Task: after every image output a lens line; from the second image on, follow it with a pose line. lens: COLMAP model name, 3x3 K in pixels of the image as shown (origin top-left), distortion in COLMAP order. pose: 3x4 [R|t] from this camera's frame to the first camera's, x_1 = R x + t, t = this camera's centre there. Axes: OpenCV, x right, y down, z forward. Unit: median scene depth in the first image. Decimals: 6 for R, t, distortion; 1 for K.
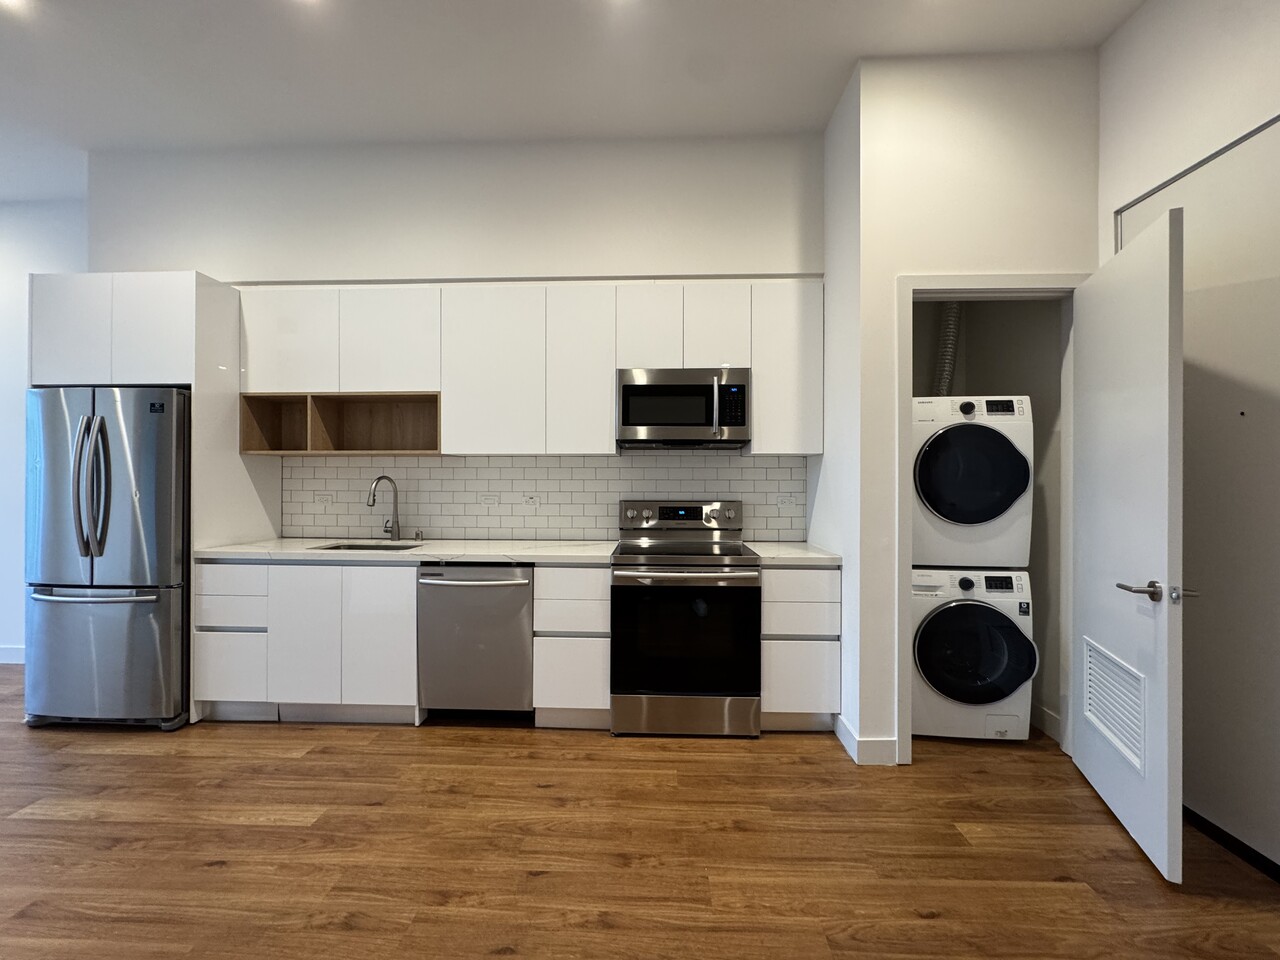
lens RADIAL K [[512.9, 0, 639.6], [0, 512.9, 478.8], [0, 0, 1]] dist [-0.000045, 0.000339]
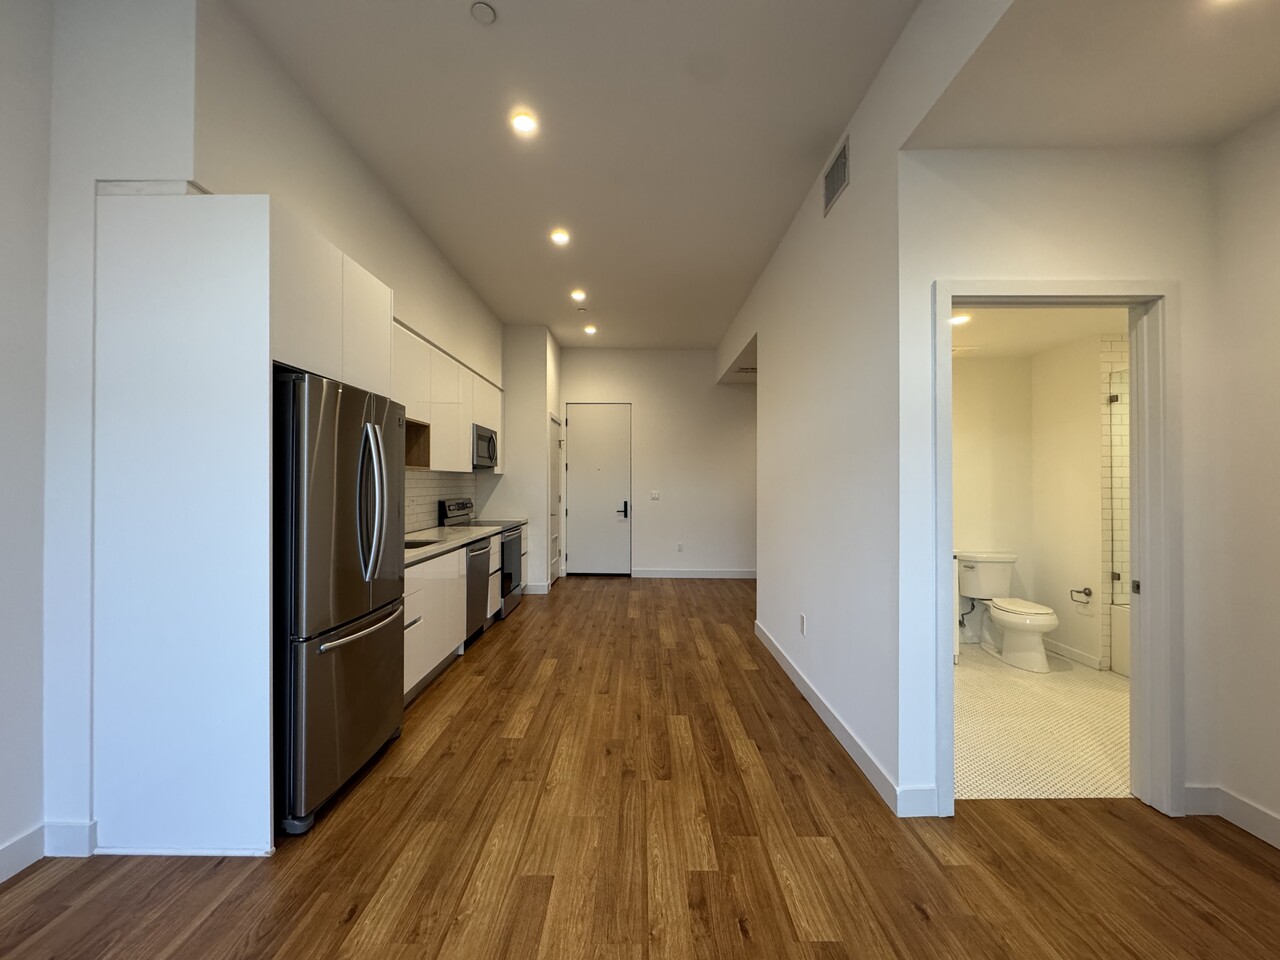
lens RADIAL K [[512.9, 0, 635.6], [0, 512.9, 476.7], [0, 0, 1]] dist [-0.000045, 0.000339]
pose [[-0.032134, 0.005721, 0.999467, -2.115108], [-0.000917, 0.999983, -0.005754, -0.027483], [-0.999483, -0.001101, -0.032129, 0.596486]]
